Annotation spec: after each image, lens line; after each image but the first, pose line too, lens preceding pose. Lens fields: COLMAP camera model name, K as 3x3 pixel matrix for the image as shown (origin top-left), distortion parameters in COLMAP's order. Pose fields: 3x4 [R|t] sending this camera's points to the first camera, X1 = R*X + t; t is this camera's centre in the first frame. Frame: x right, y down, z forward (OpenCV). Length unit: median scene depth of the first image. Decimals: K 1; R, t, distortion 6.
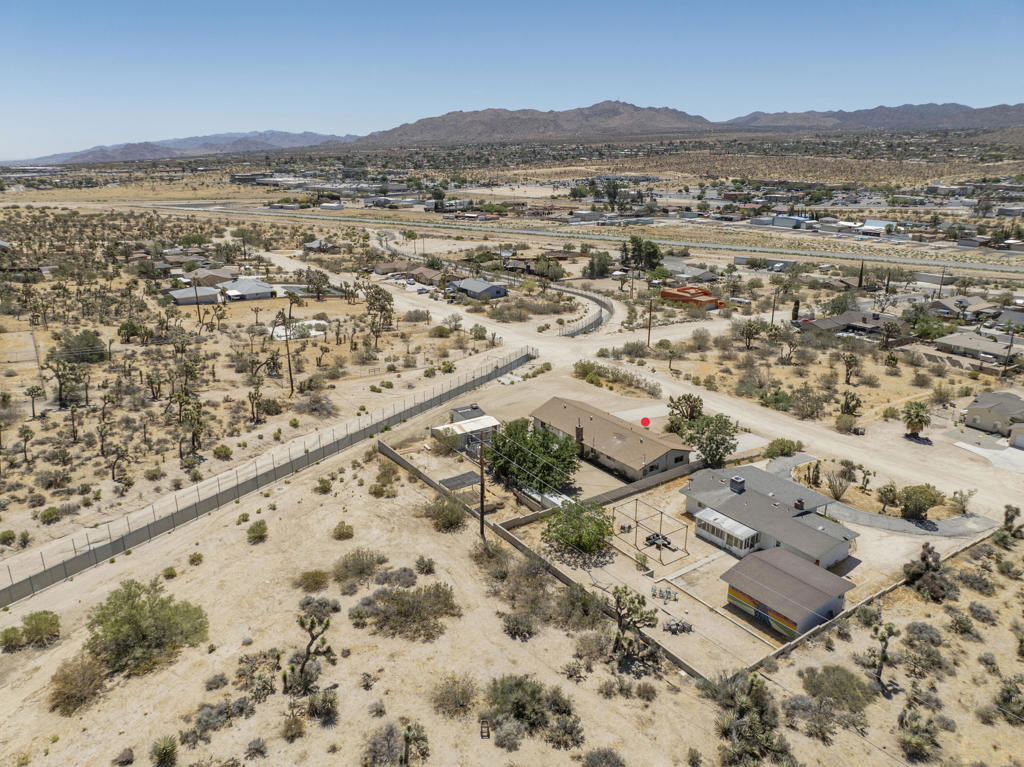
lens RADIAL K [[715.1, 0, 512.0], [0, 715.1, 383.5], [0, 0, 1]] dist [-0.039012, 0.003743]
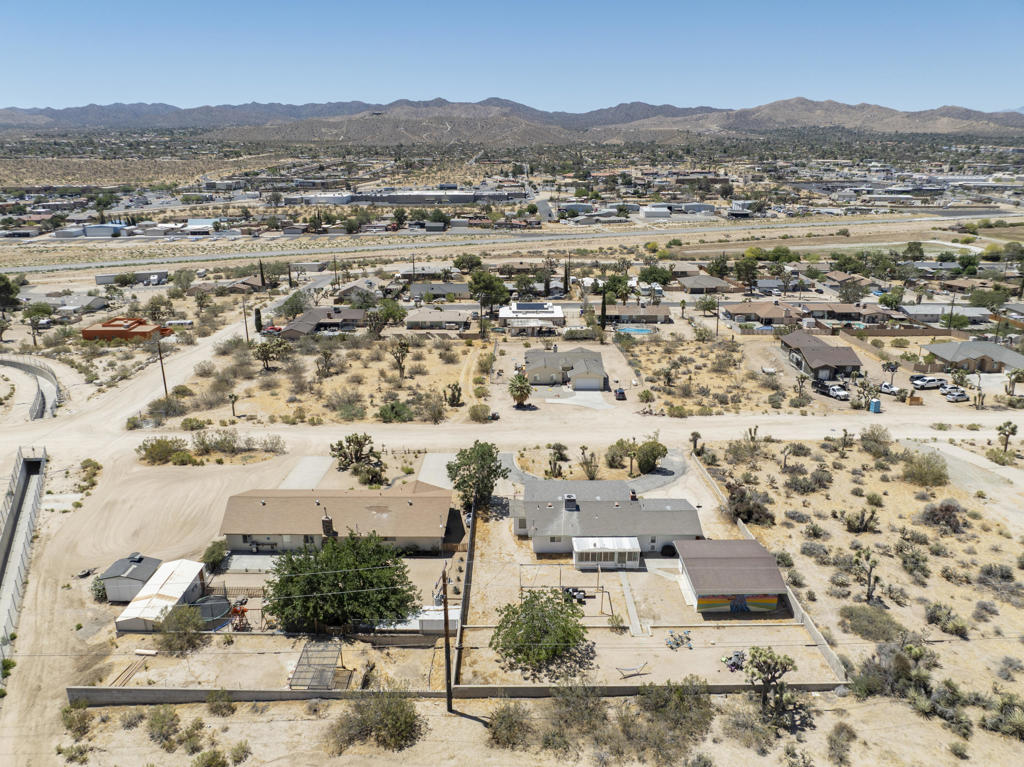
lens RADIAL K [[715.1, 0, 512.0], [0, 715.1, 383.5], [0, 0, 1]] dist [-0.039012, 0.003743]
pose [[0.568095, -0.260395, 0.780681, -0.243893], [0.259132, 0.956968, 0.130626, -0.087850], [-0.781101, 0.128091, 0.611125, 0.262407]]
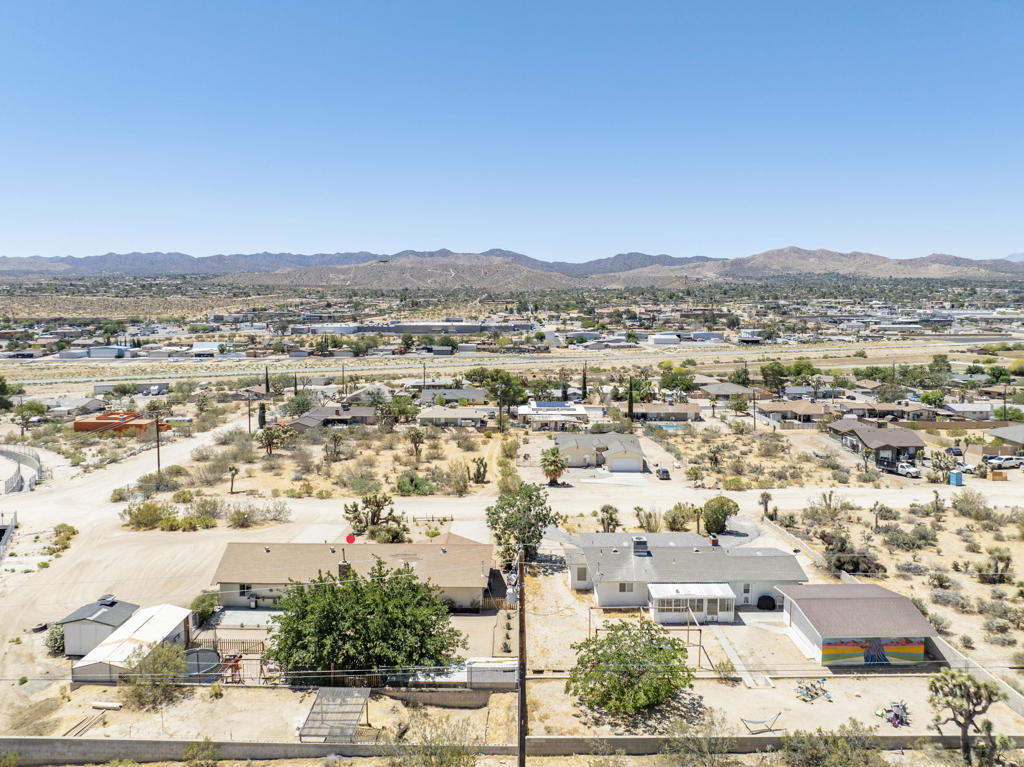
lens RADIAL K [[730.6, 0, 505.1], [0, 730.6, 355.6], [0, 0, 1]] dist [-0.040439, 0.007787]
pose [[0.577059, -0.067619, 0.813899, -0.230242], [0.256157, 0.961265, -0.101755, -0.009085], [-0.775491, 0.267204, 0.572027, 0.343735]]
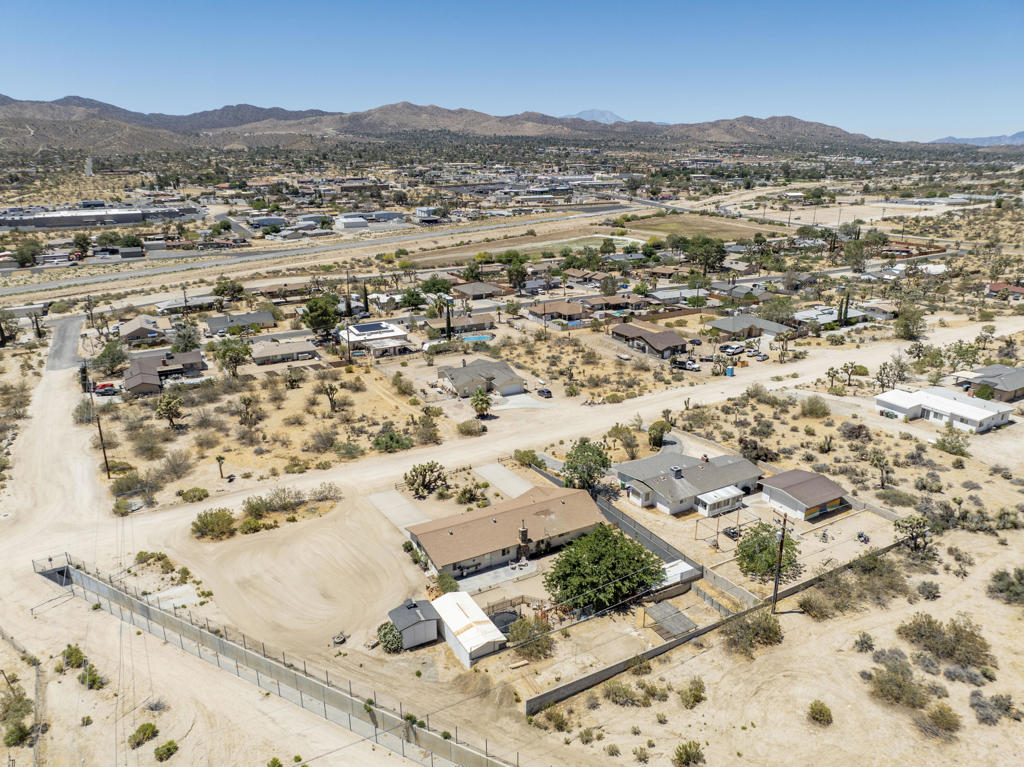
lens RADIAL K [[714.0, 0, 505.9], [0, 714.0, 384.8], [0, 0, 1]] dist [-0.031616, 0.000260]
pose [[0.101819, -0.313184, 0.944219, -0.482840], [0.311474, 0.911464, 0.268732, -0.244266], [-0.944784, 0.266738, 0.190353, 0.572167]]
